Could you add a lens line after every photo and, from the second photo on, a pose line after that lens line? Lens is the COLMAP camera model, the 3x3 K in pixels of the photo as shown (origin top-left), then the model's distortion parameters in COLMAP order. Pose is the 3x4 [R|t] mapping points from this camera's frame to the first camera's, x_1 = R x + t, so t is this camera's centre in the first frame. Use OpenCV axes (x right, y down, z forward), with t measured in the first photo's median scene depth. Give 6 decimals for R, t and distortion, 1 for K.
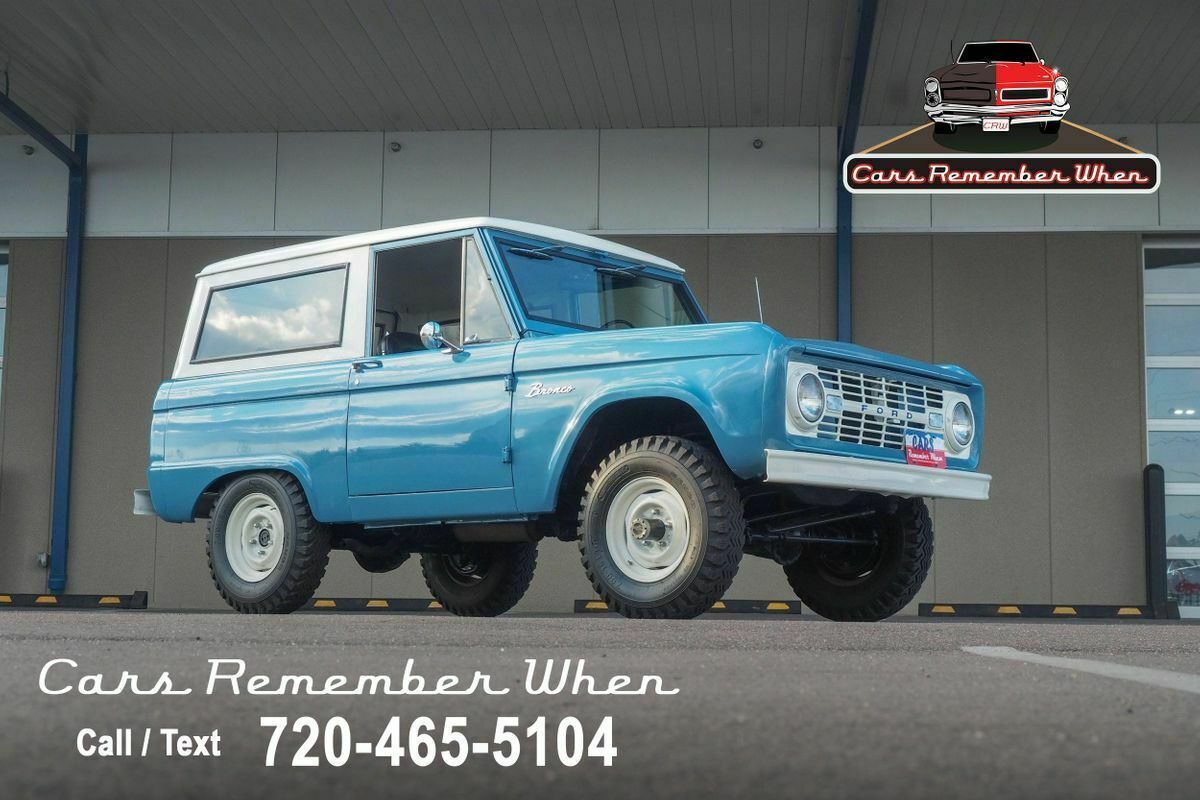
lens RADIAL K [[1899.2, 0, 600.0], [0, 1899.2, 400.0], [0, 0, 1]] dist [-0.005498, -0.042673]
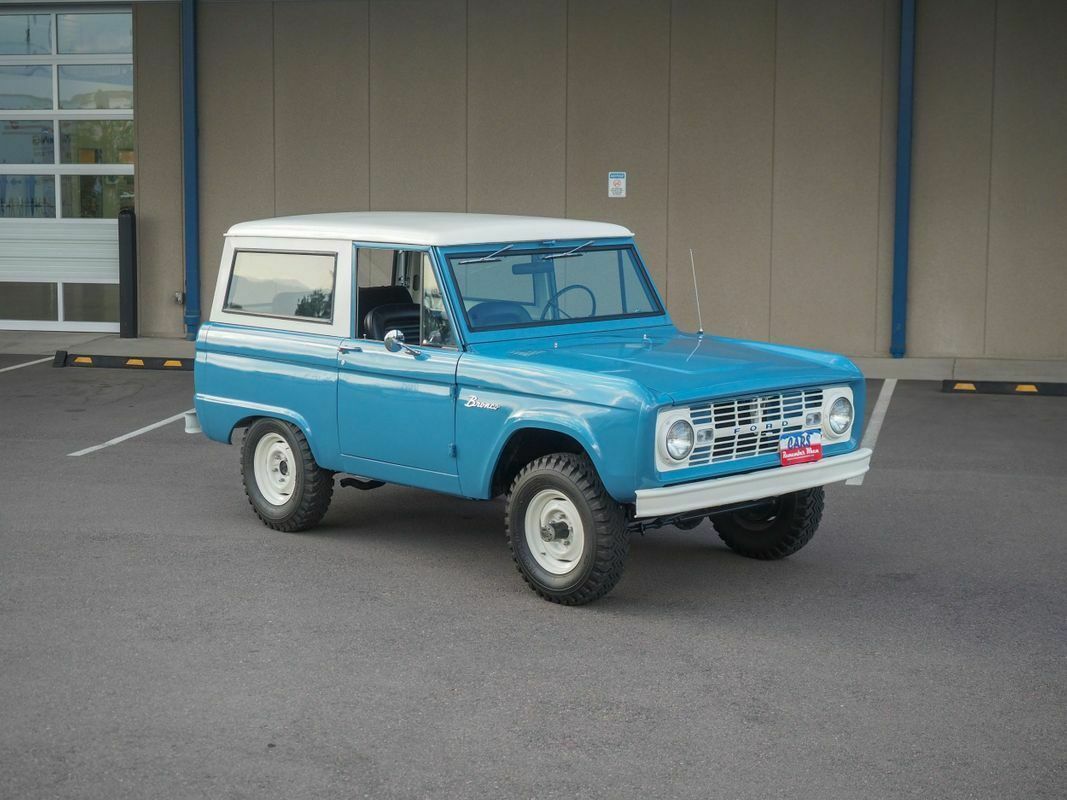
lens RADIAL K [[1890.6, 0, 533.5], [0, 1890.6, 400.0], [0, 0, 1]] dist [0.020180, 0.110686]
pose [[0.990147, 0.011010, -0.139600, 0.168076], [0.023162, 0.970297, 0.240804, -0.287013], [0.138105, -0.241665, 0.960482, -0.149446]]
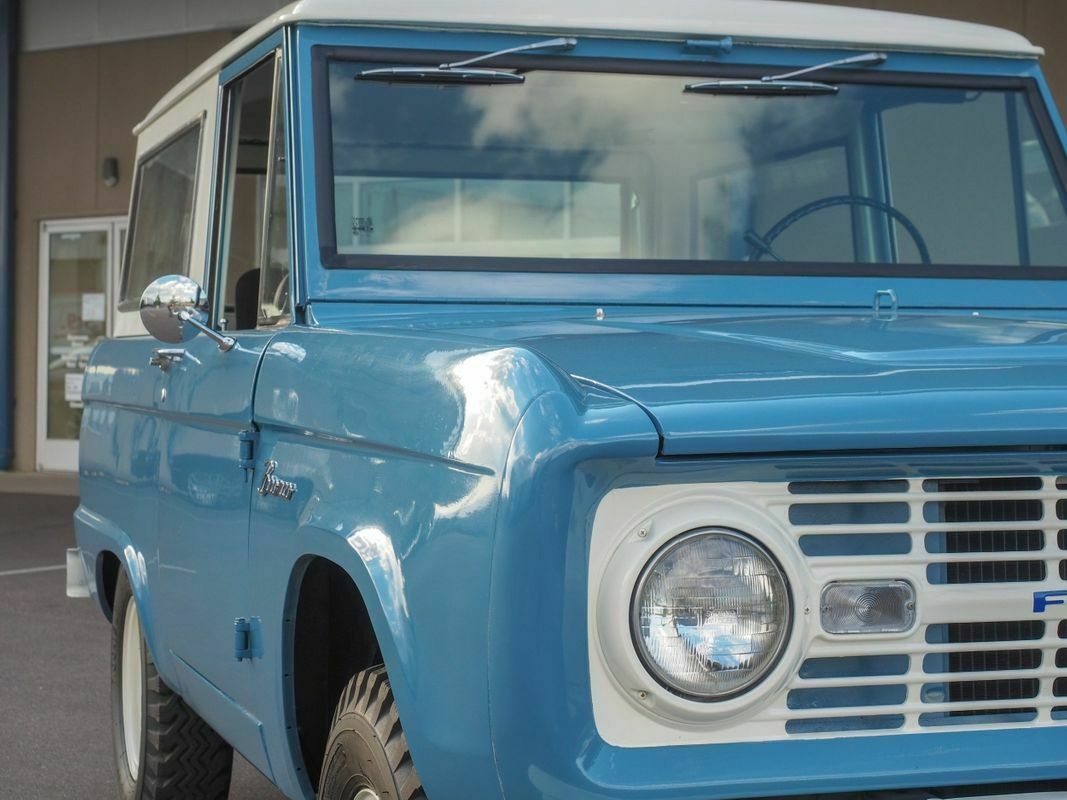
lens RADIAL K [[2287.6, 0, 533.5], [0, 2287.6, 400.0], [0, 0, 1]] dist [-0.043678, -0.144615]
pose [[0.836681, 0.005878, -0.547659, 0.245118], [0.063827, 0.992083, 0.108158, -0.062983], [0.543959, -0.125449, 0.829682, 0.641547]]
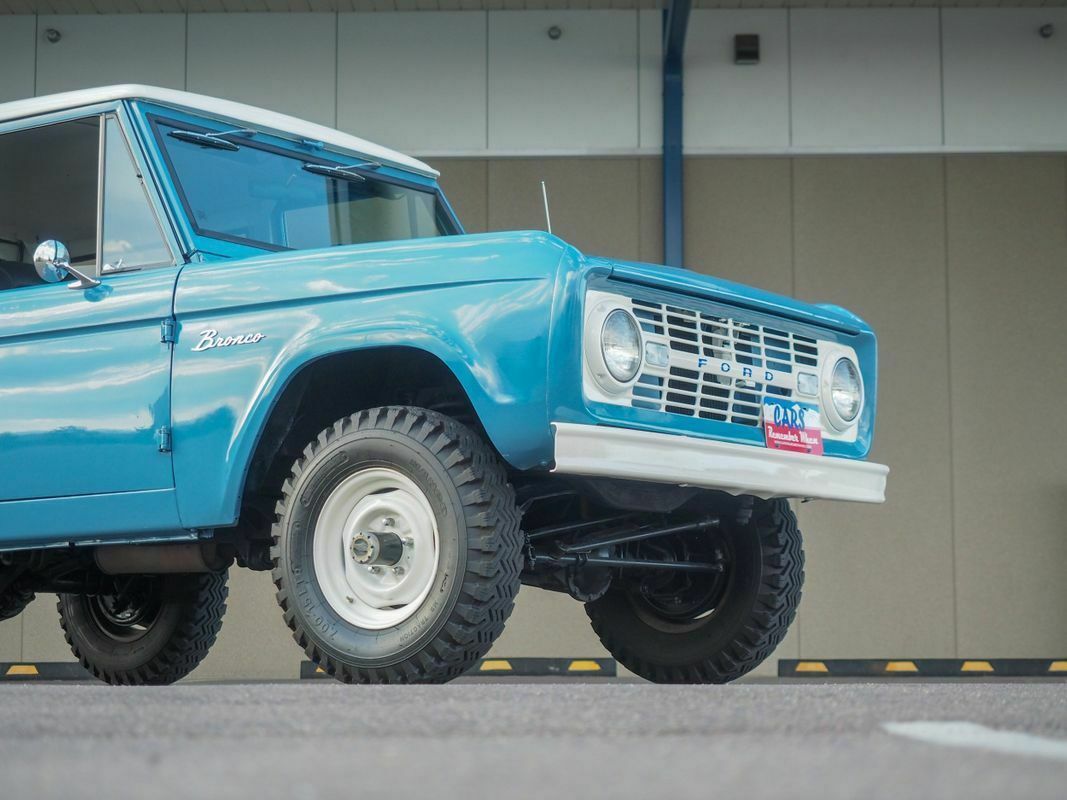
lens RADIAL K [[2462.0, 0, 533.5], [0, 2462.0, 400.0], [0, 0, 1]] dist [0.020353, -0.227987]
pose [[0.997507, -0.006317, 0.070281, 0.018361], [0.006392, 0.999979, -0.000839, 0.016476], [-0.070274, 0.001286, 0.997527, 0.135233]]
